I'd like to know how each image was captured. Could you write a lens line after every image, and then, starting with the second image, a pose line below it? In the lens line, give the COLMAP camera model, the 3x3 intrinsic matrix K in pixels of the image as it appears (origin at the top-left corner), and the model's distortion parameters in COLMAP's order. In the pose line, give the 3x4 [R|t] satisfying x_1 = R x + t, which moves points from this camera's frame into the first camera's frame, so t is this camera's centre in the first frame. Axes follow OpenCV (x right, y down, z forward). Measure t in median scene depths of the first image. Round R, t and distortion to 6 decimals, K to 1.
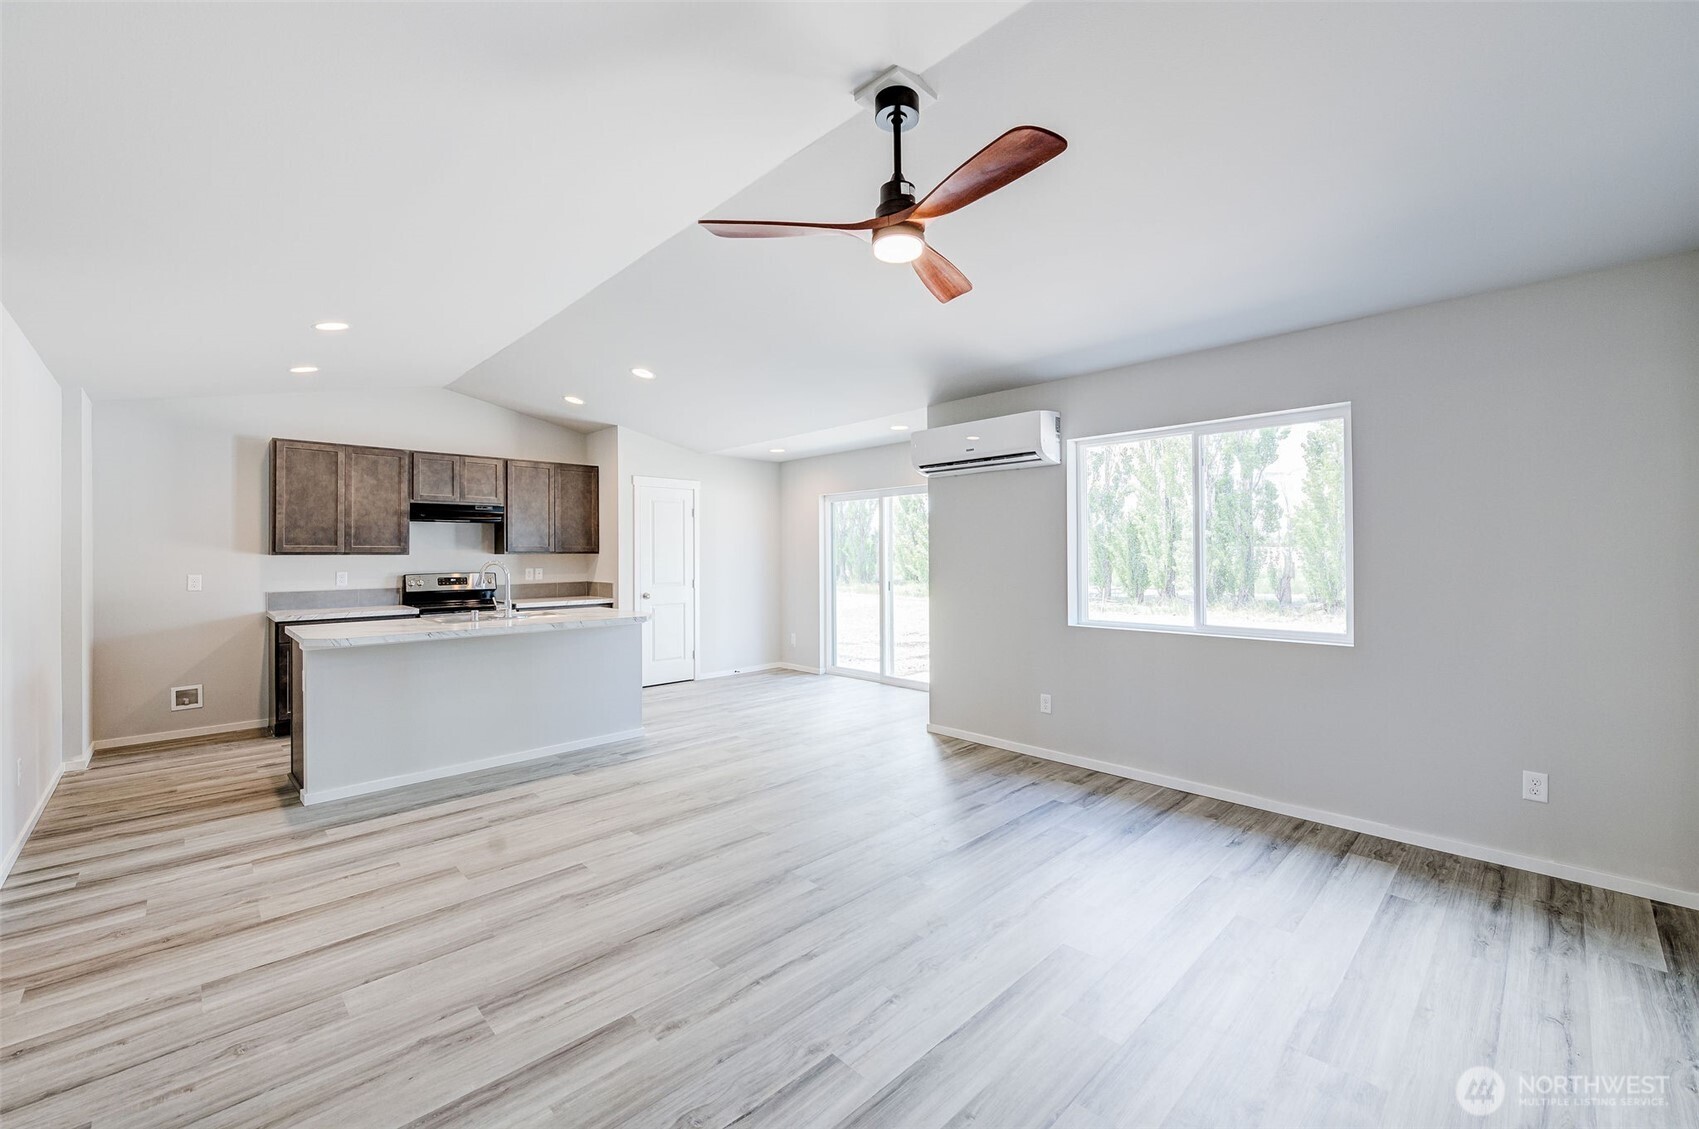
lens RADIAL K [[689.1, 0, 862.6], [0, 689.1, 550.5], [0, 0, 1]] dist [-0.002314, -0.000547]
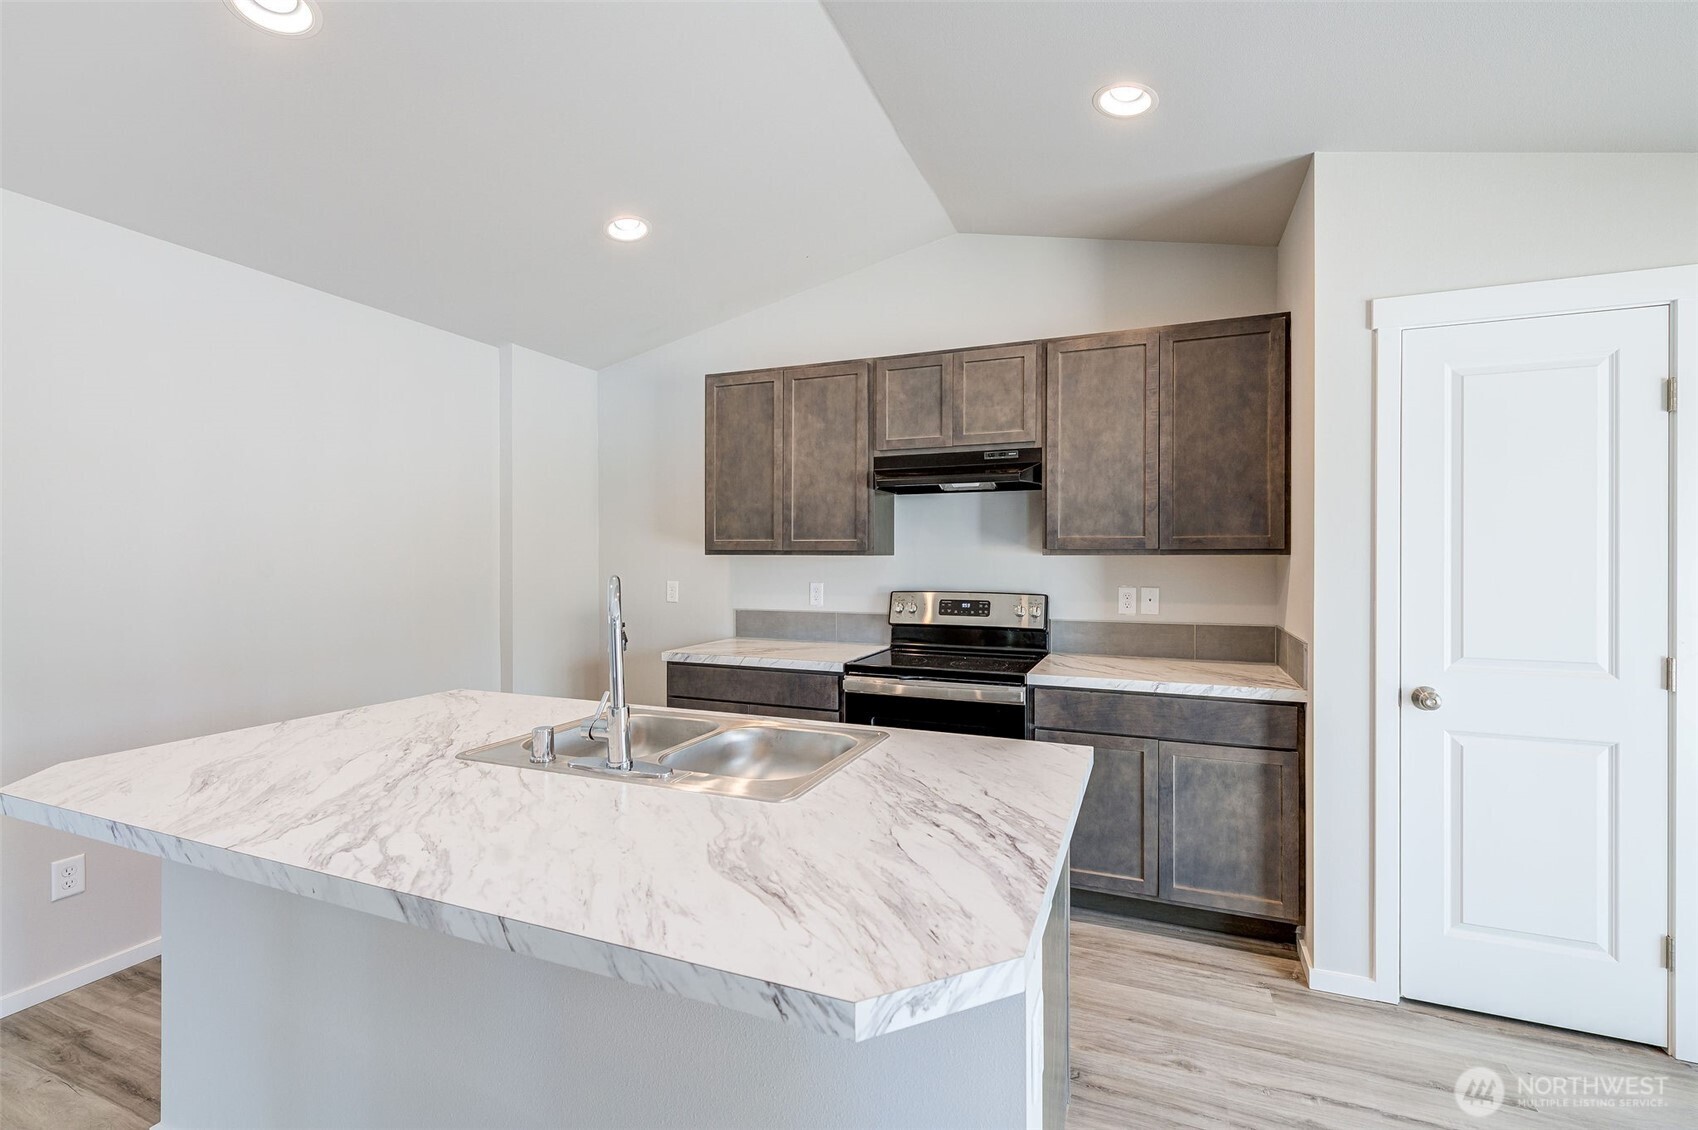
lens RADIAL K [[724.5, 0, 866.0], [0, 724.5, 558.6], [0, 0, 1]] dist [0.002785, -0.000329]
pose [[0.401738, 0.008568, -0.915714, -0.161115], [0.000529, 0.999954, 0.009588, 0.003710], [0.915754, -0.004336, 0.401715, 0.840342]]
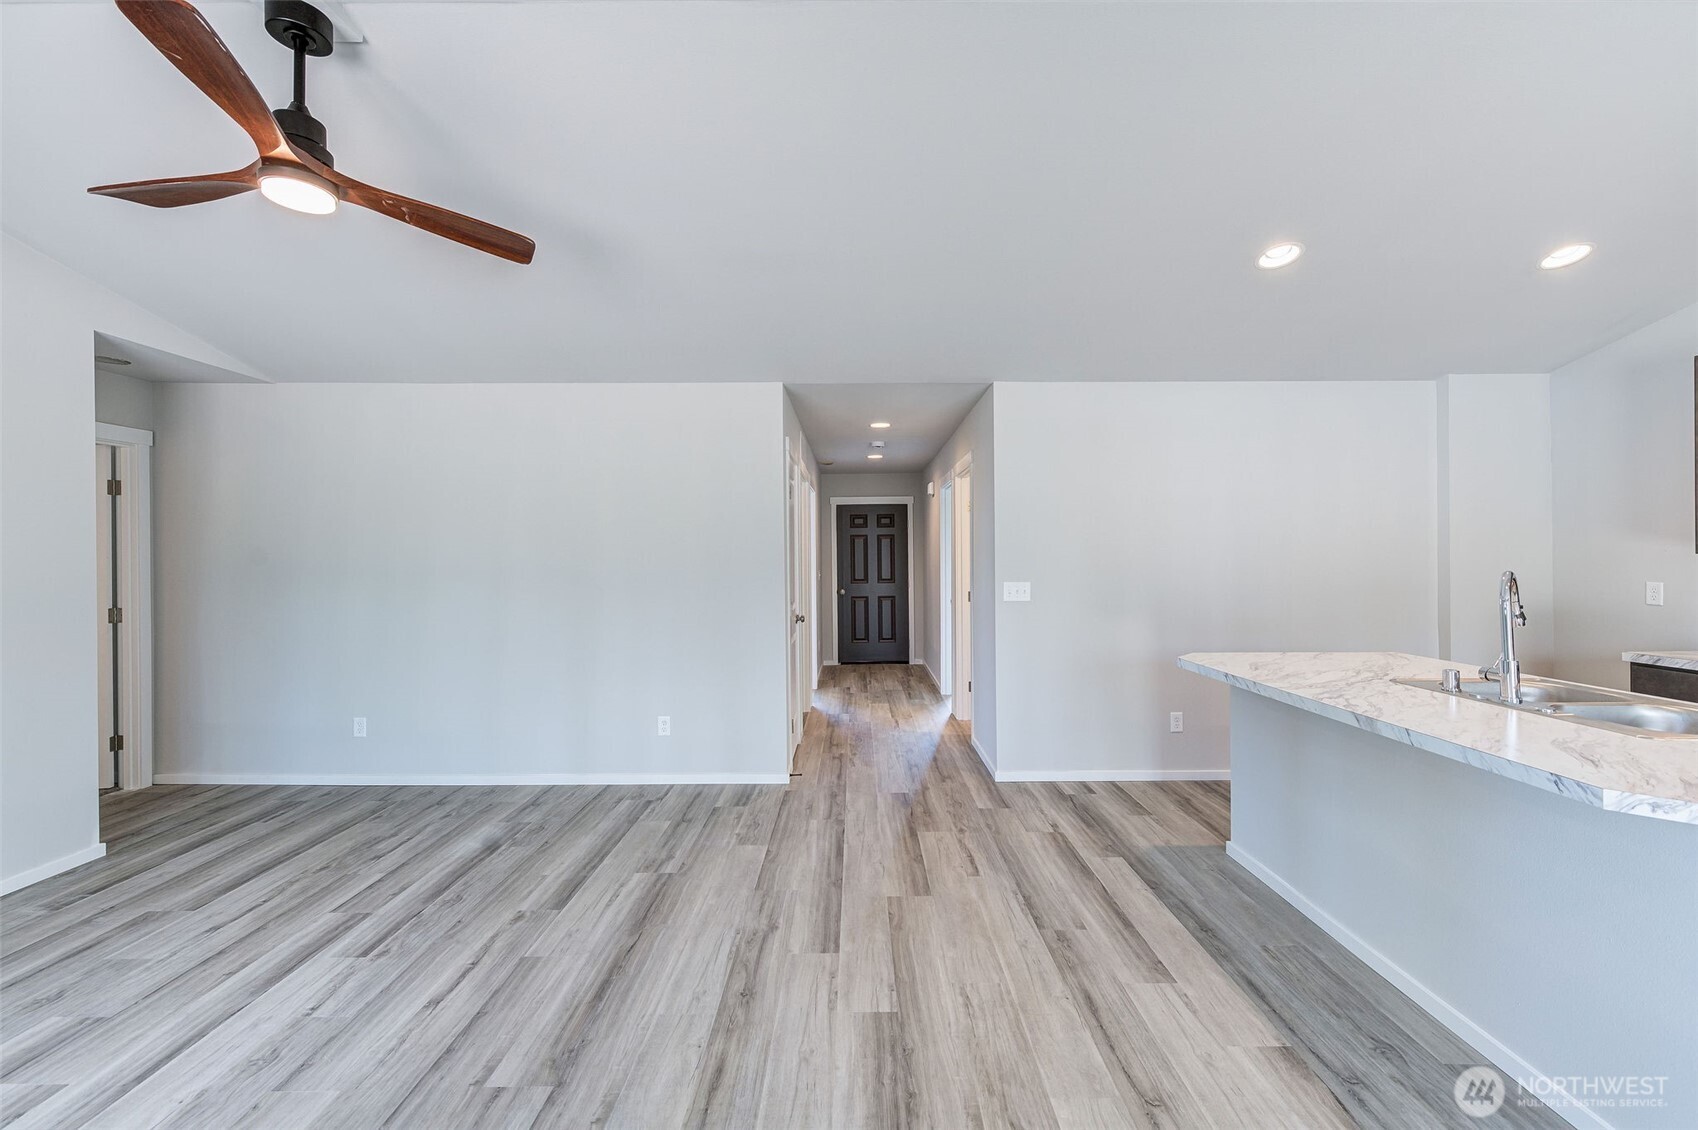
lens RADIAL K [[680.9, 0, 857.9], [0, 680.9, 556.0], [0, 0, 1]] dist [0.003304, -0.002870]
pose [[-0.702141, 0.007731, -0.711996, 0.071419], [0.012958, 0.999914, -0.001920, 0.000390], [0.711920, -0.010574, -0.702181, 0.872929]]
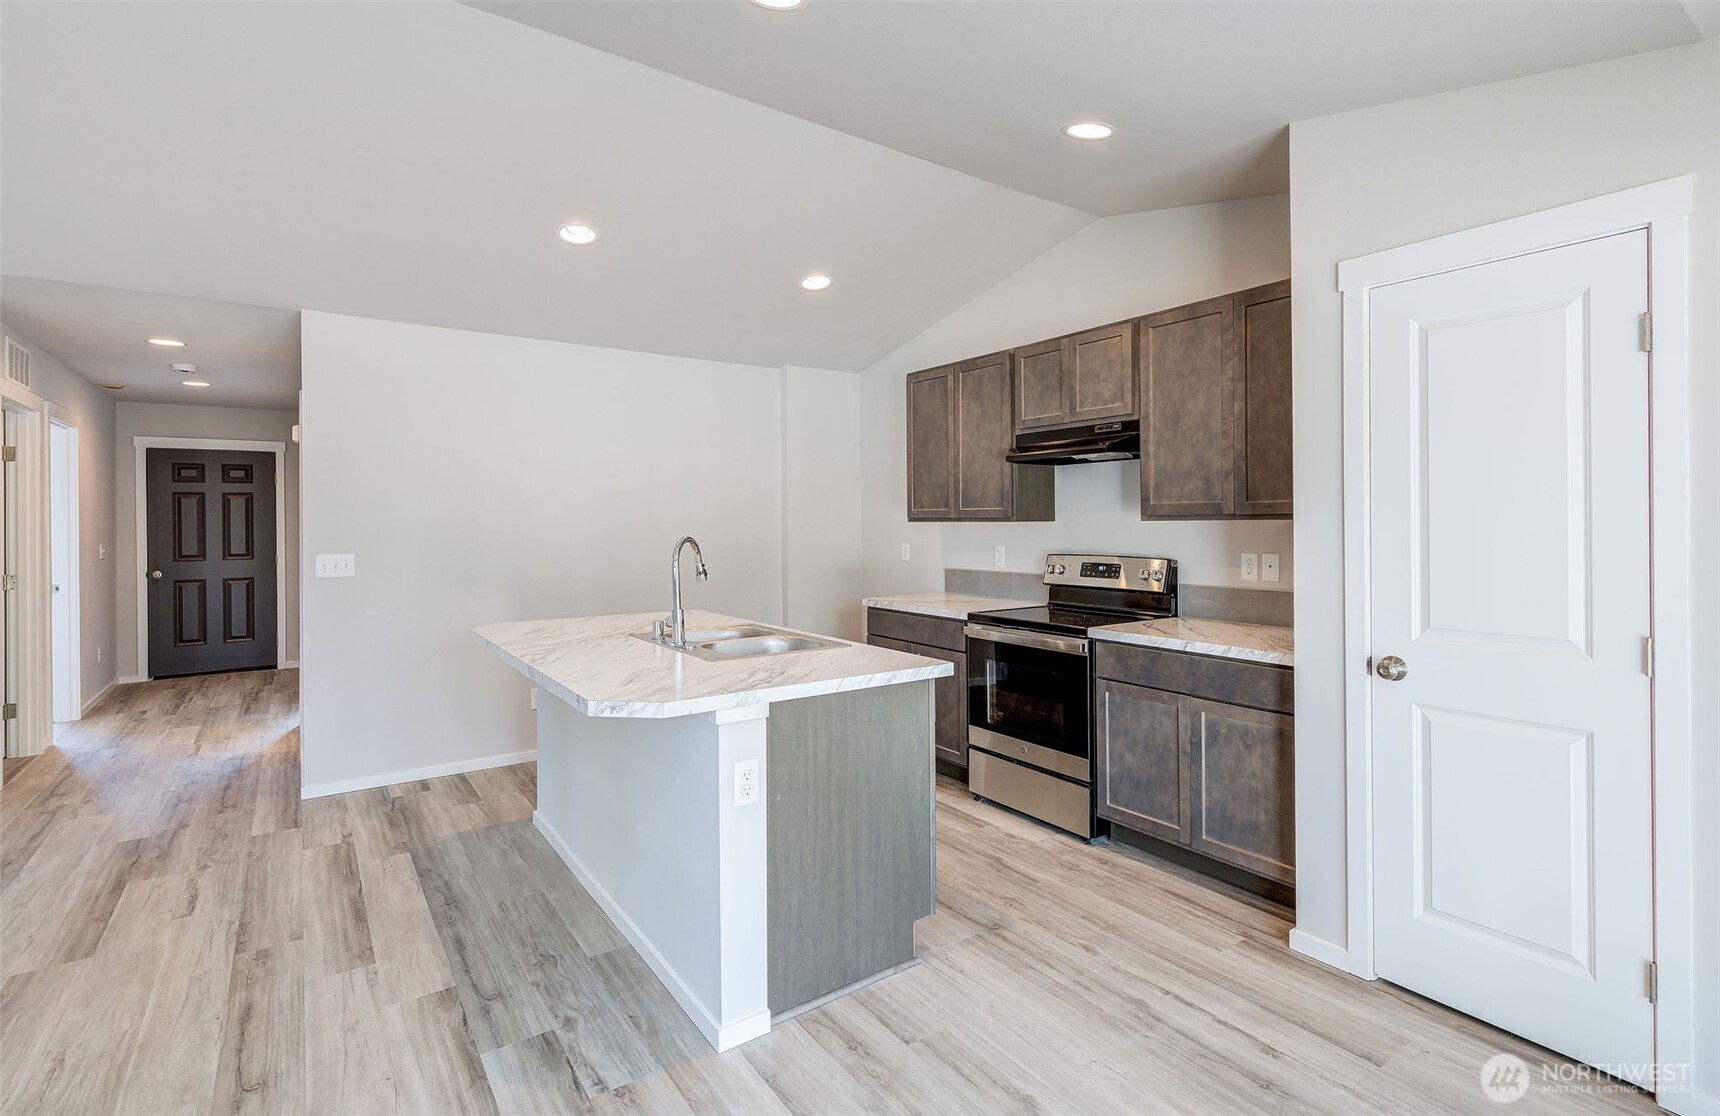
lens RADIAL K [[805.8, 0, 873.4], [0, 805.8, 520.5], [0, 0, 1]] dist [0.002274, -0.000619]
pose [[-0.159825, 0.004363, -0.987136, 0.063967], [0.010341, 0.999943, 0.002745, 0.002162], [0.987091, -0.009770, -0.159861, 1.079923]]
